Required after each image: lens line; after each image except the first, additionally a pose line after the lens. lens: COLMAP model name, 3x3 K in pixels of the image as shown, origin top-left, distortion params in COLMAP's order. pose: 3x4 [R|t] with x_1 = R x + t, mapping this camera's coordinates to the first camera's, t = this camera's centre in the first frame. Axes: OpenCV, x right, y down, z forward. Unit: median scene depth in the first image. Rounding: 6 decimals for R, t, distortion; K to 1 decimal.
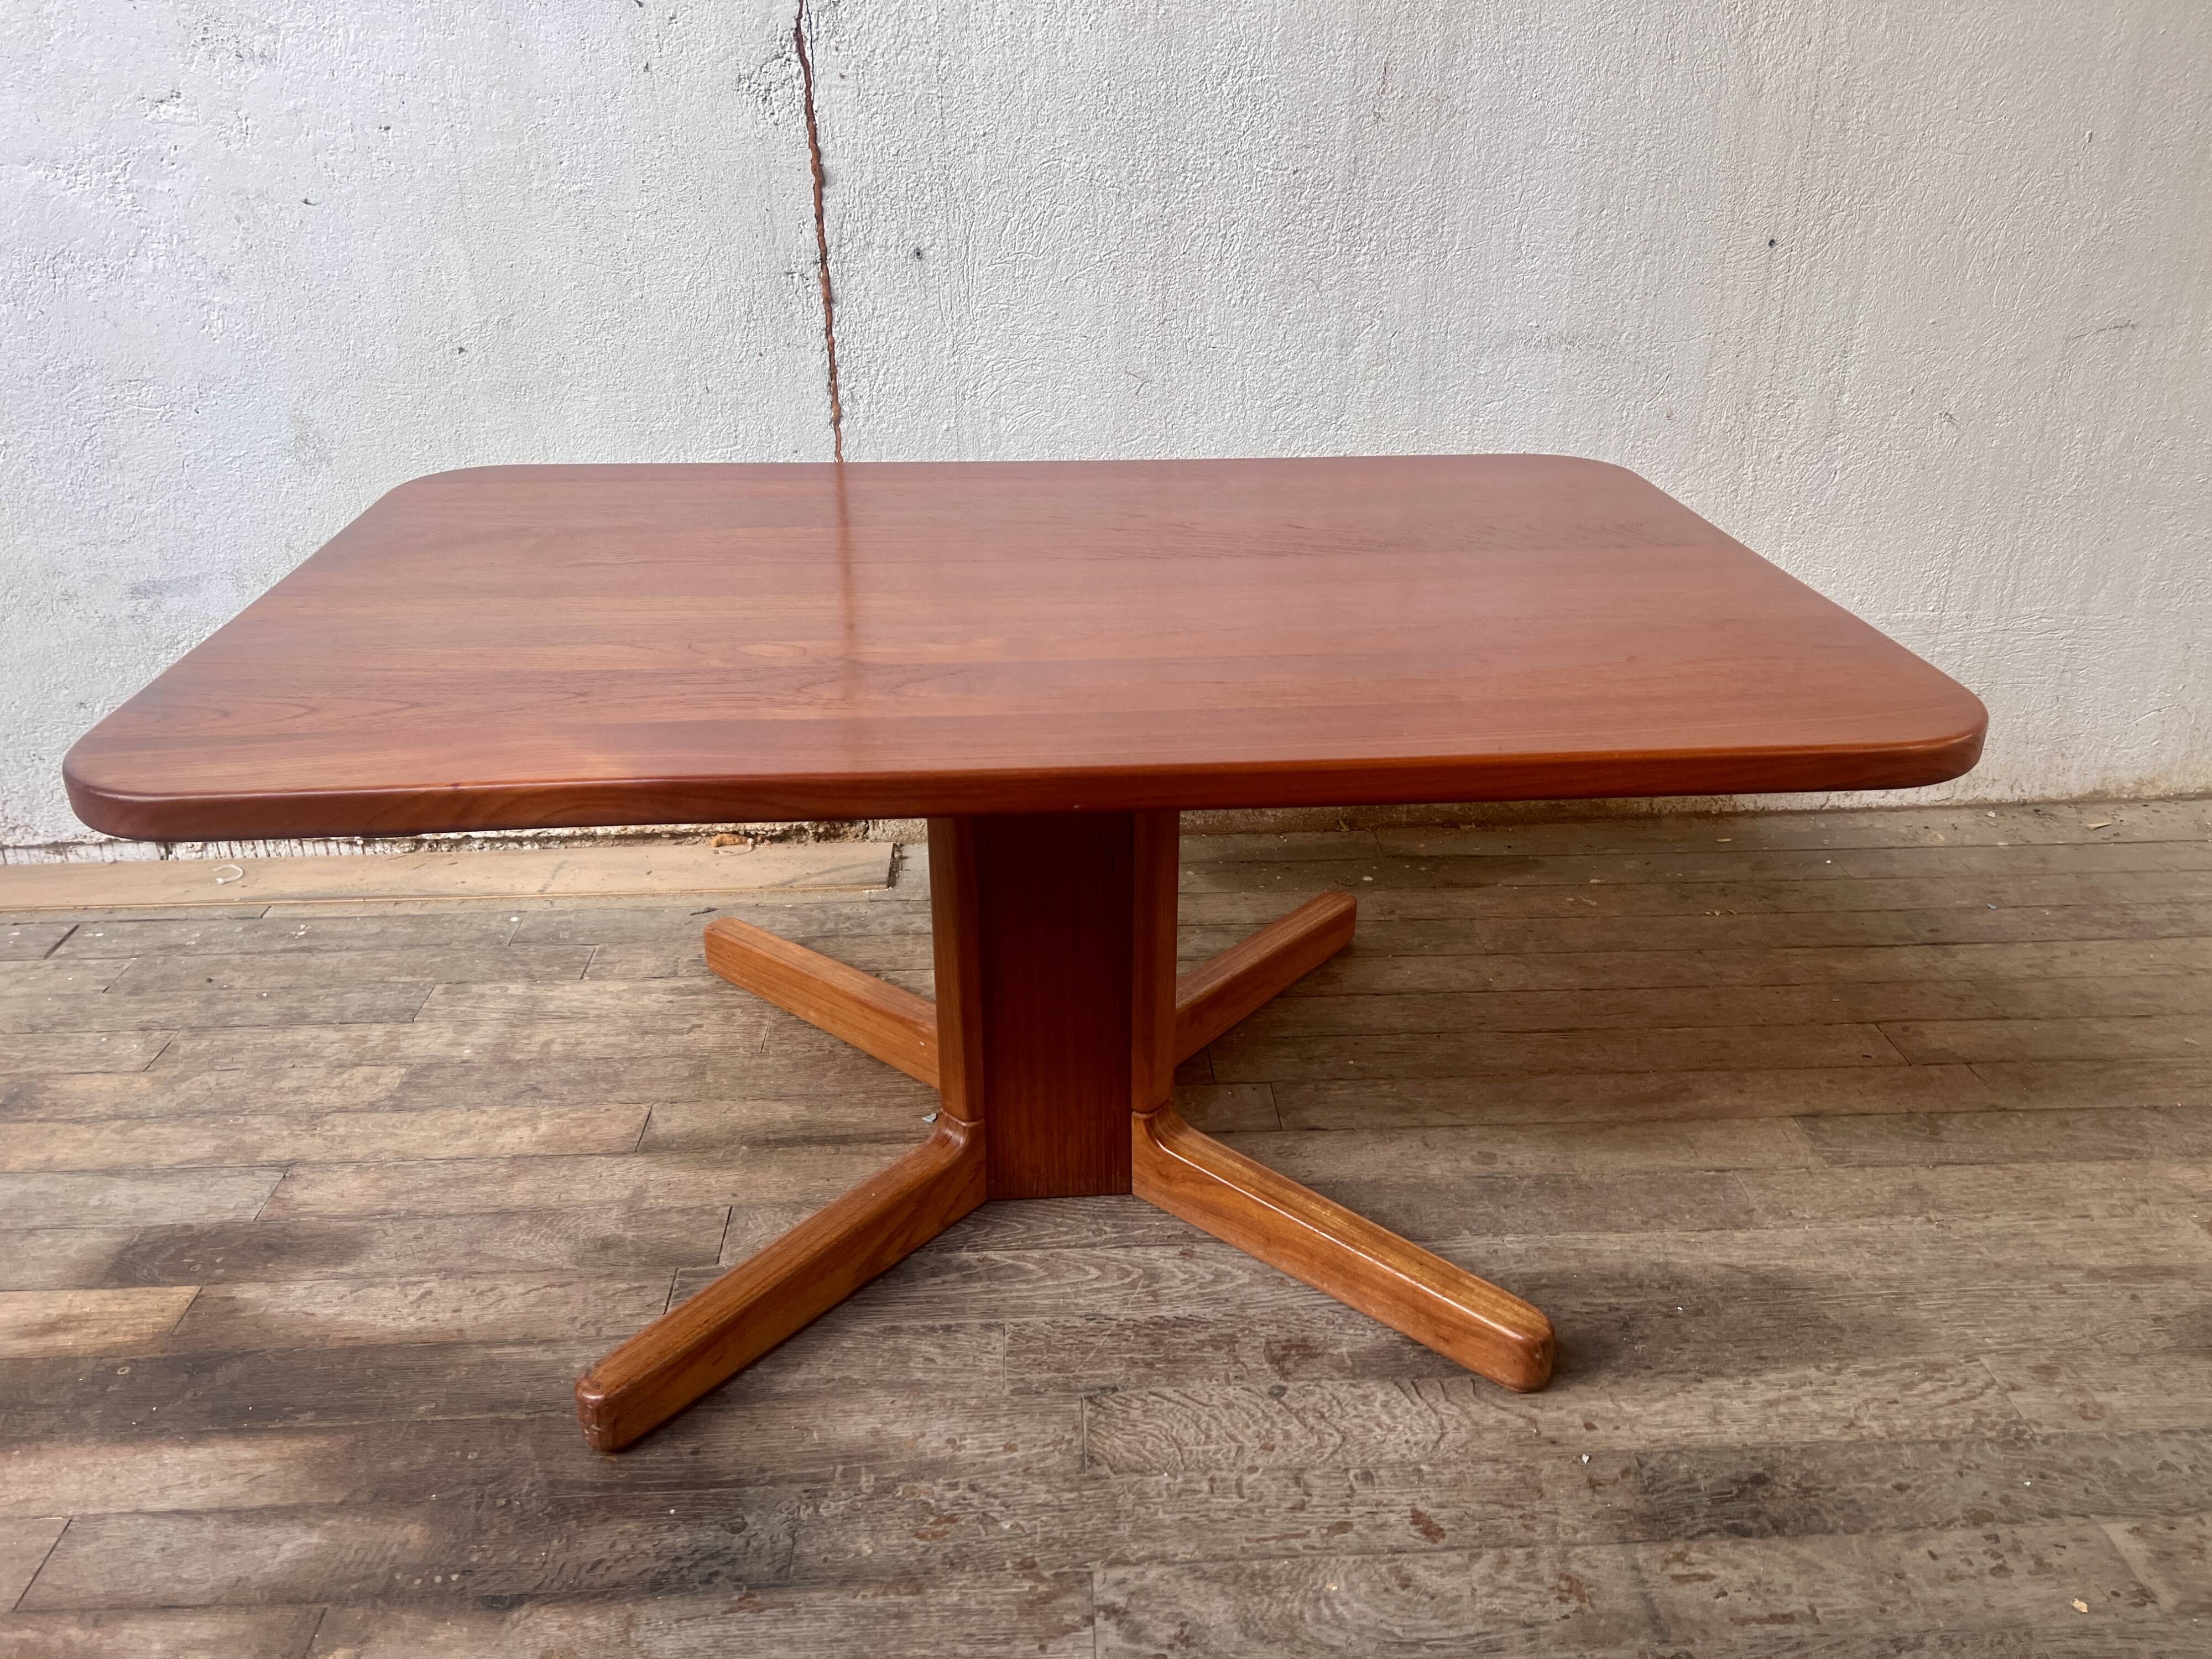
lens RADIAL K [[1663.4, 0, 1125.9], [0, 1663.4, 835.5], [0, 0, 1]] dist [0.049568, -0.054836]
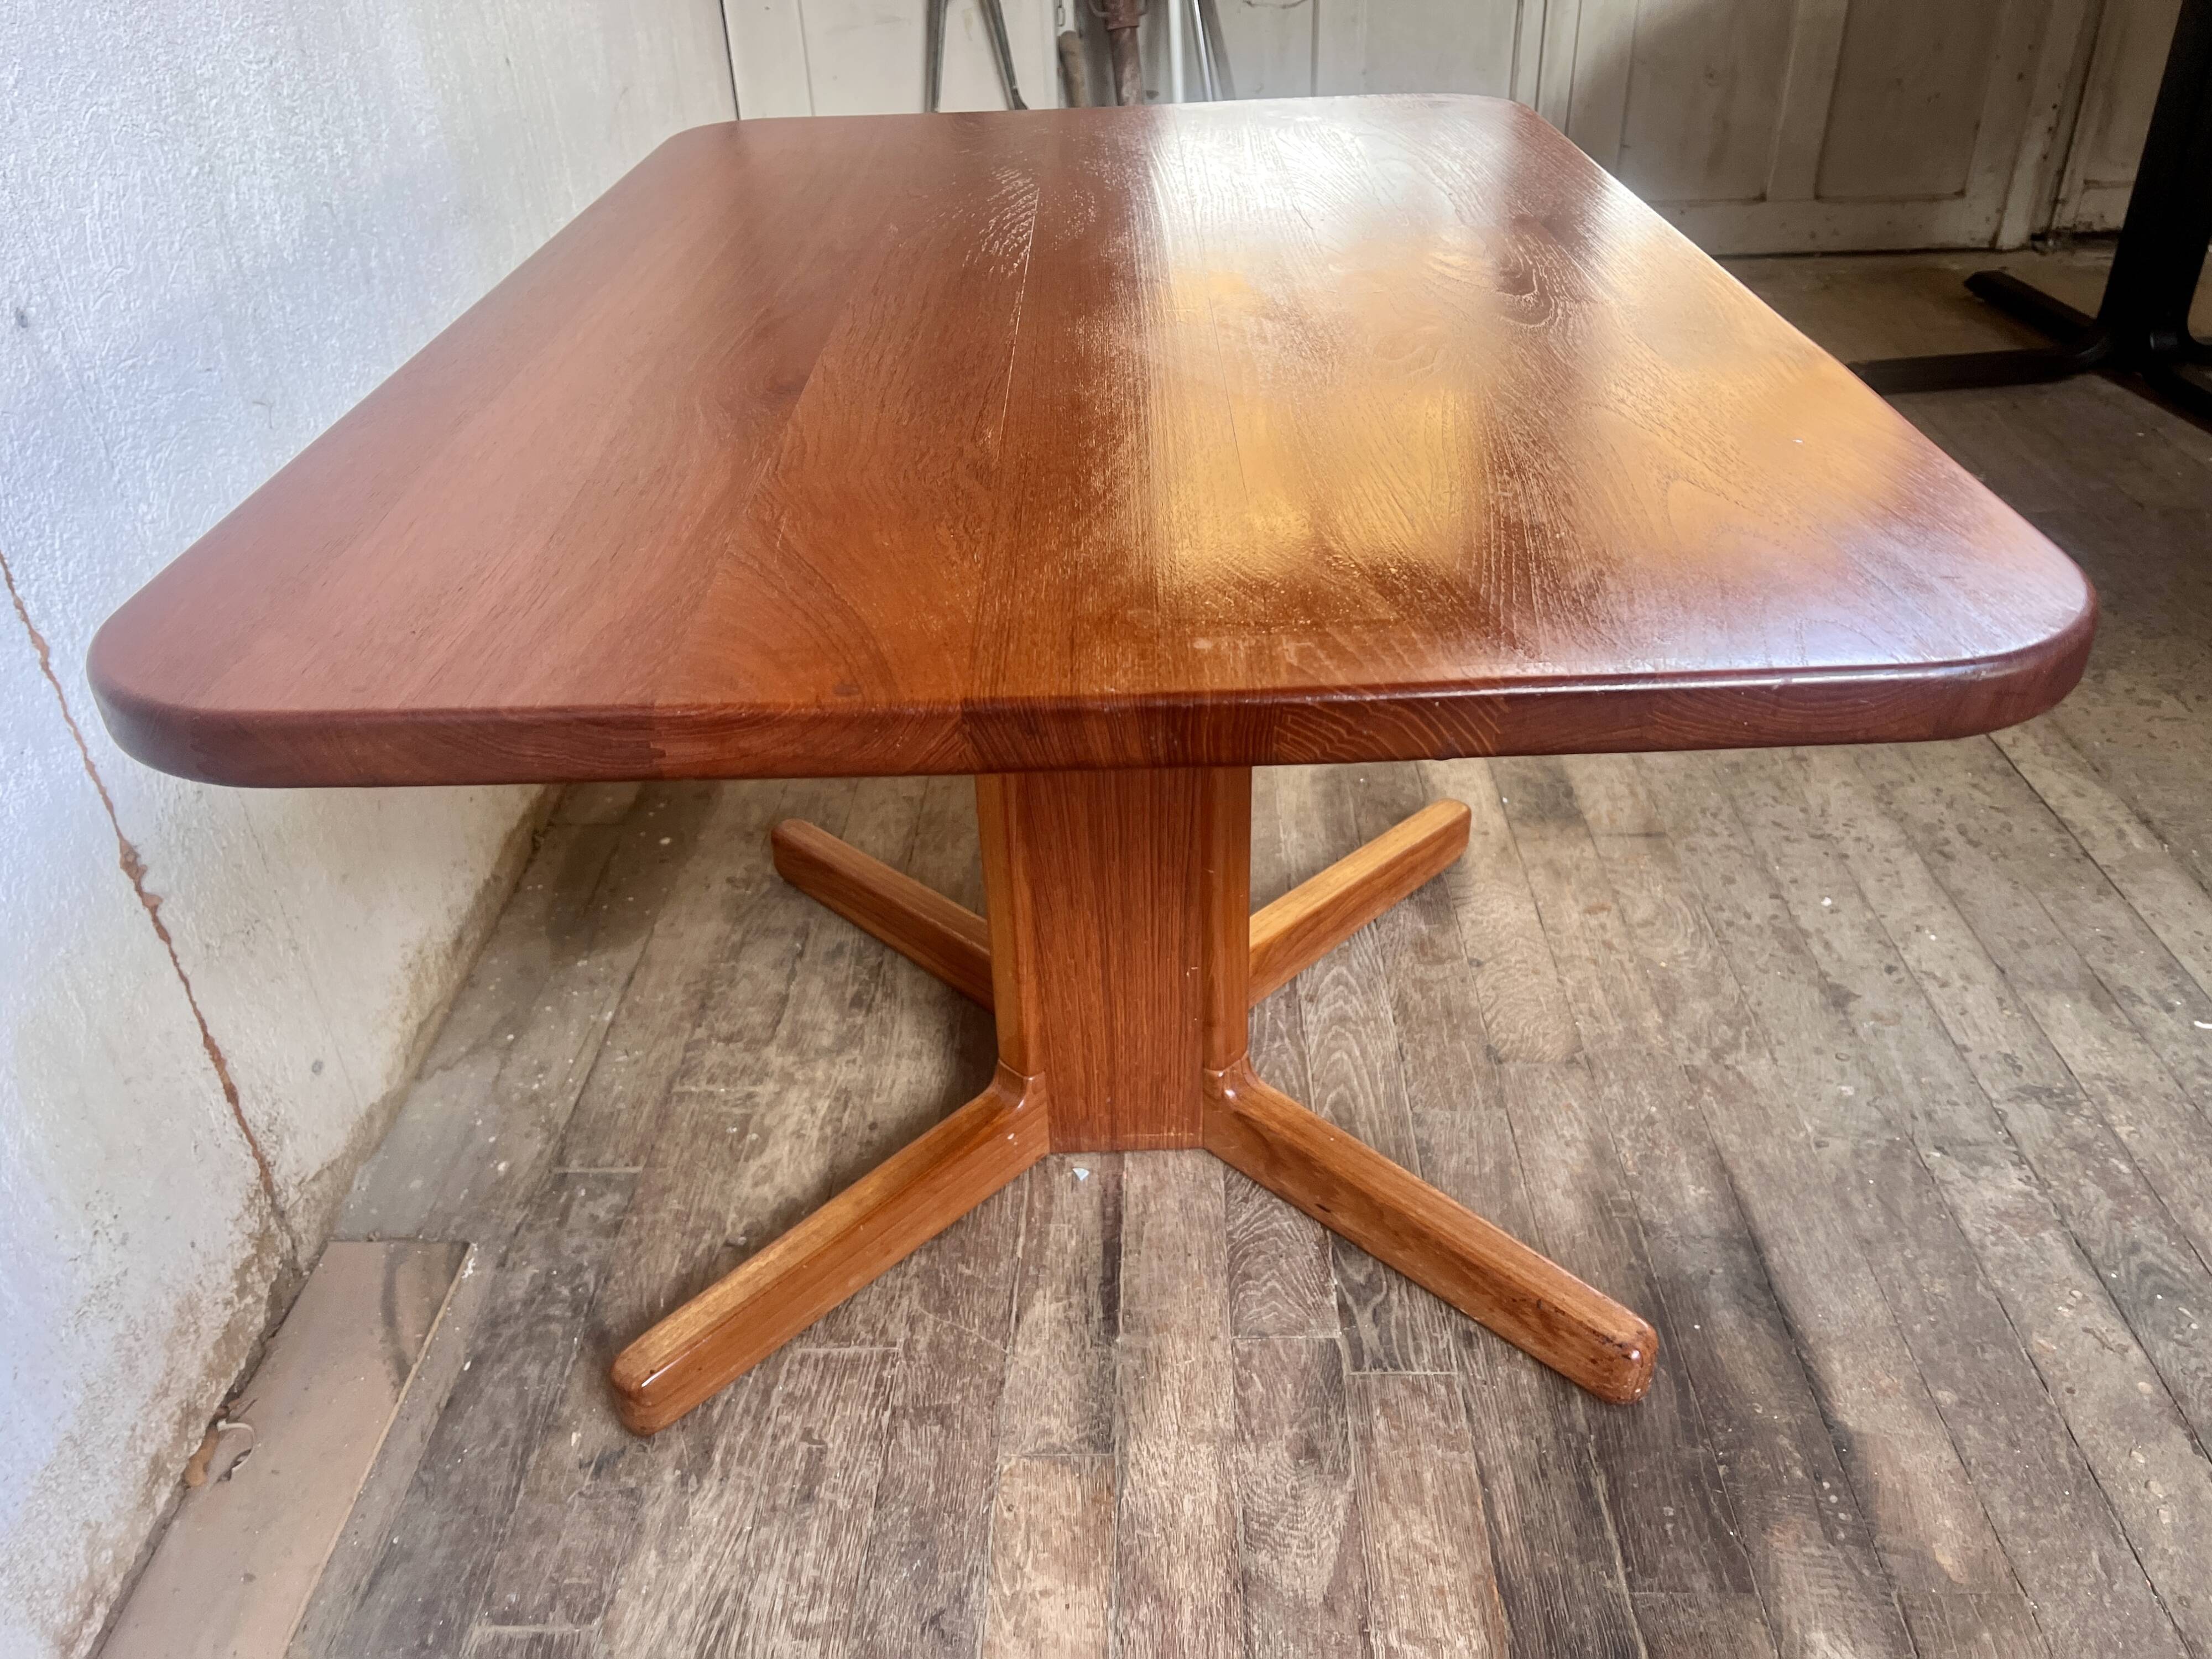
lens RADIAL K [[1669.8, 0, 1106.1], [0, 1669.8, 835.5], [0, 0, 1]] dist [0.051389, -0.058876]
pose [[0.085601, -0.545511, 0.833721, -0.877358], [0.463516, 0.762527, 0.451337, -0.411072], [-0.881944, 0.347808, 0.318126, 0.770938]]
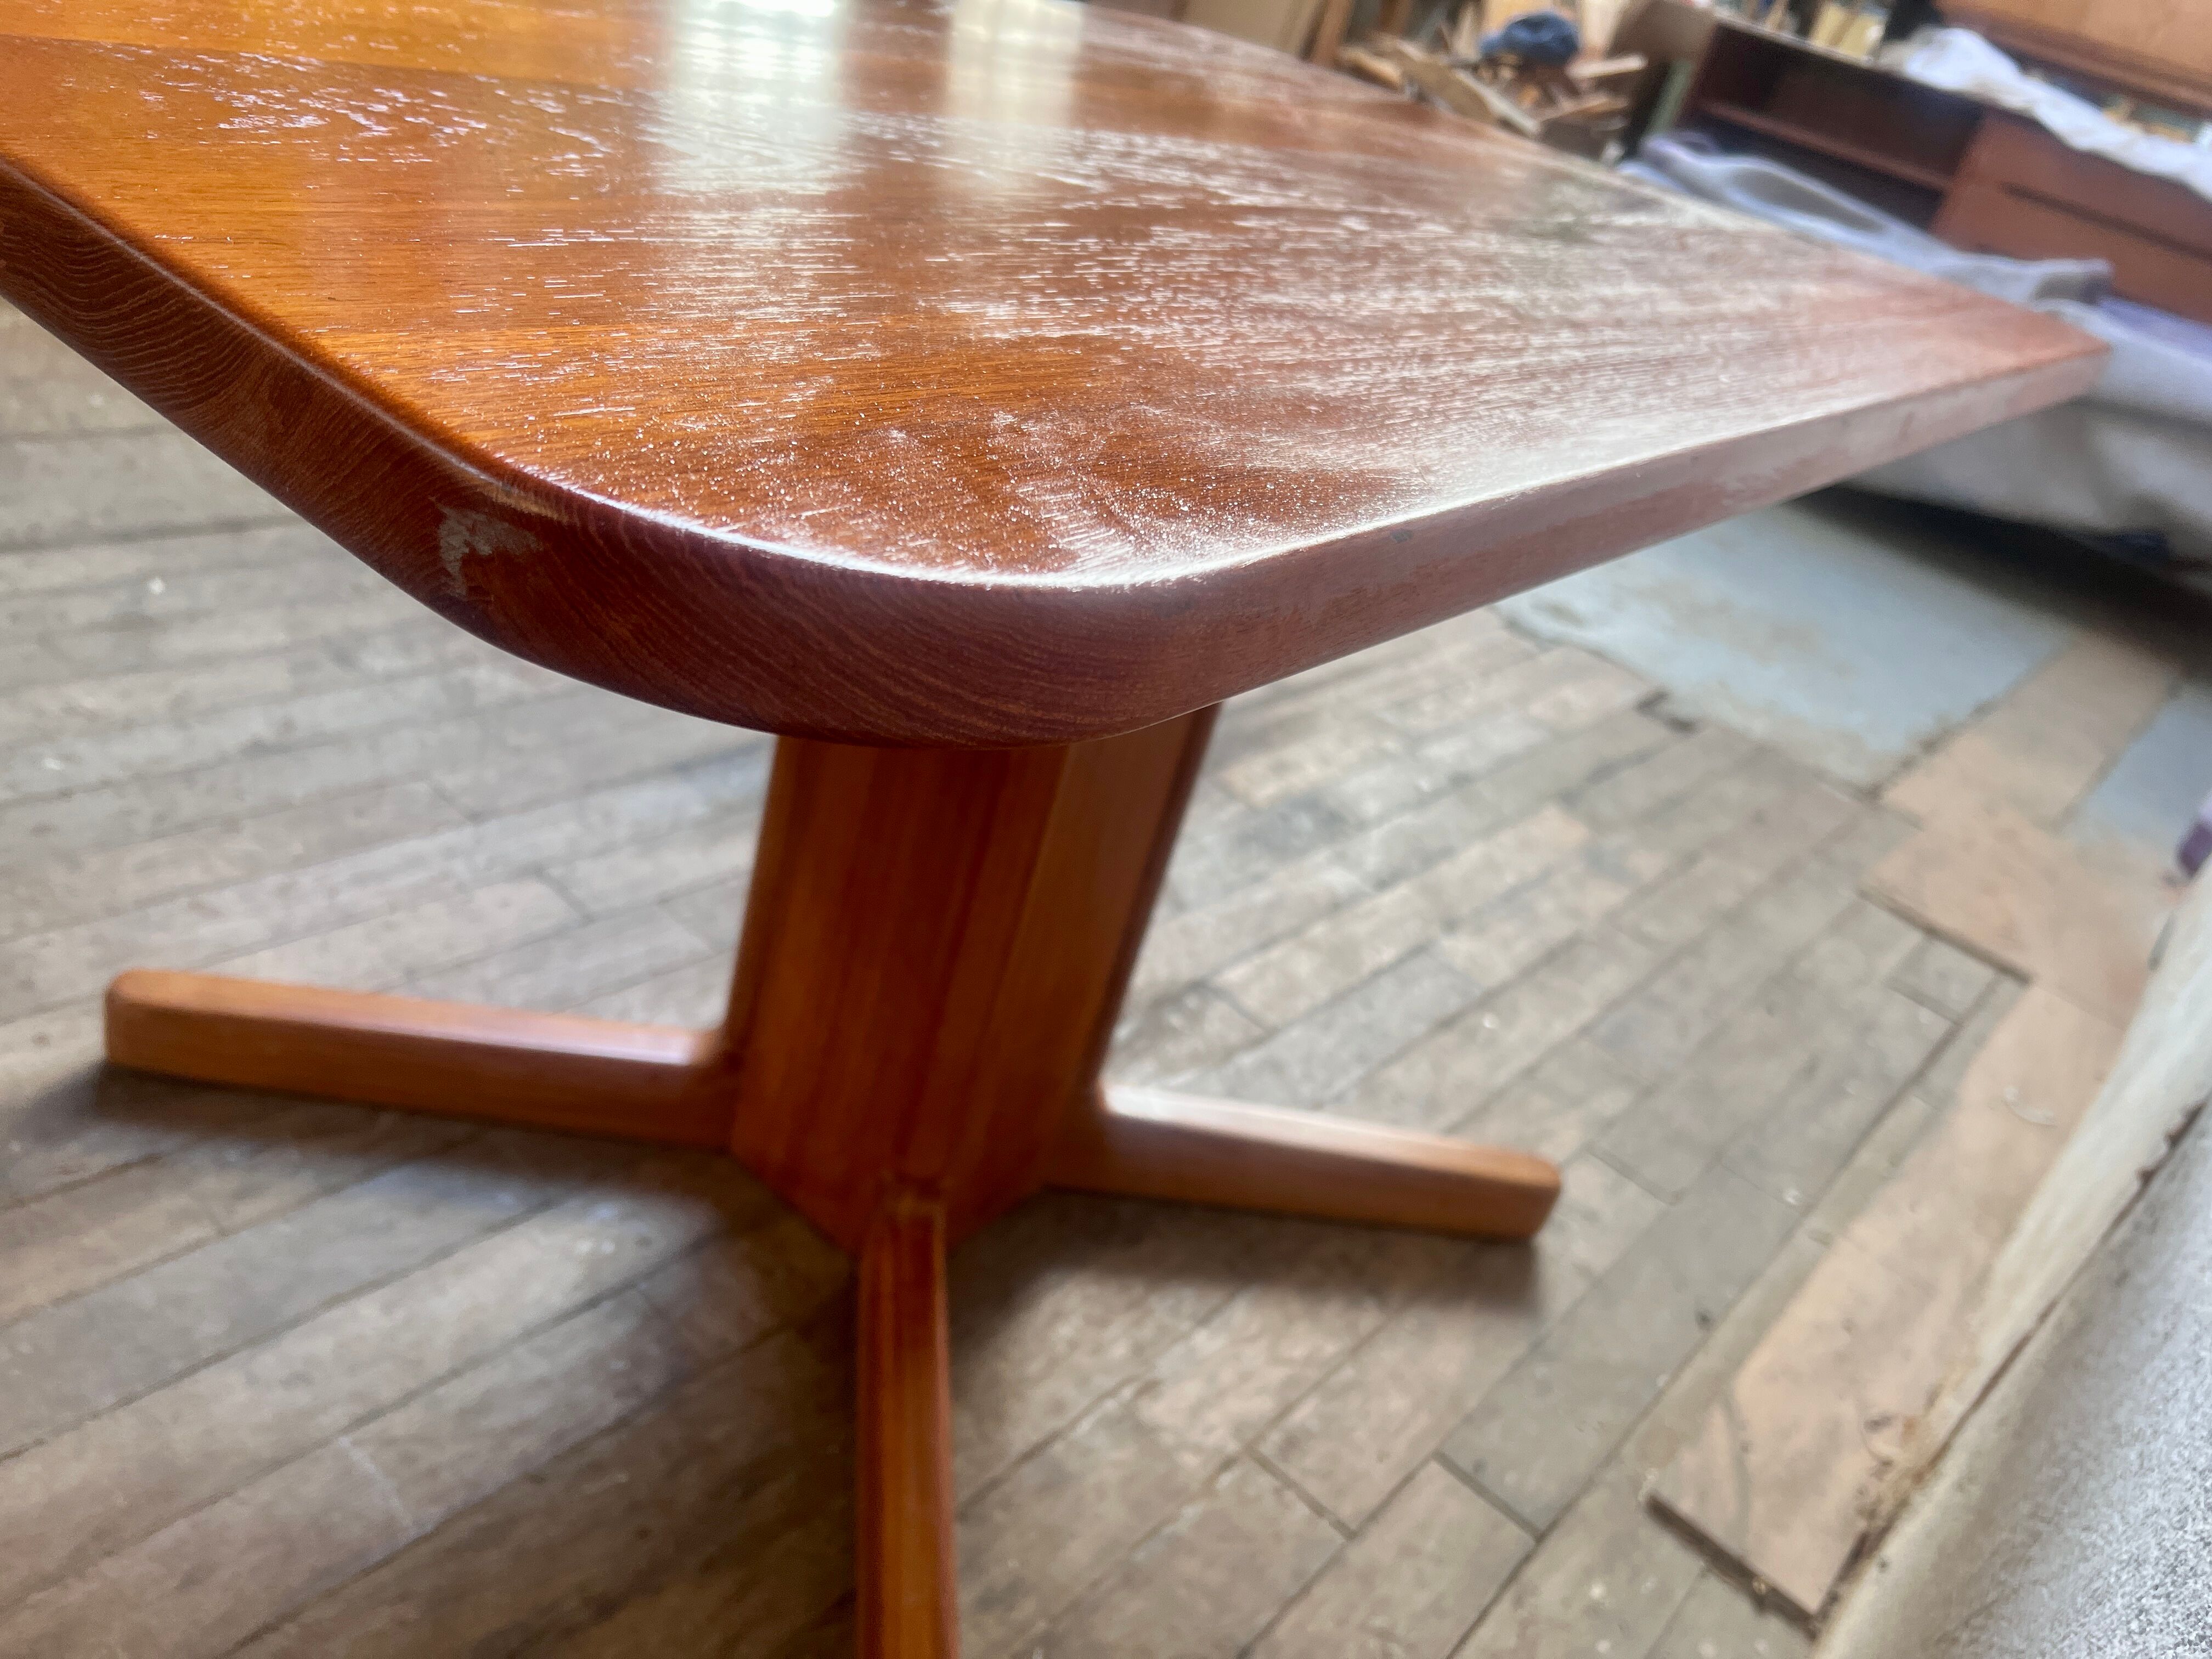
lens RADIAL K [[1754.4, 0, 1103.4], [0, 1754.4, 767.7], [0, 0, 1]] dist [-0.002258, -0.000408]
pose [[-0.666406, 0.178792, -0.723834, 0.498586], [-0.533972, 0.563109, 0.630699, -0.537455], [0.520362, 0.806810, -0.279789, 1.317089]]
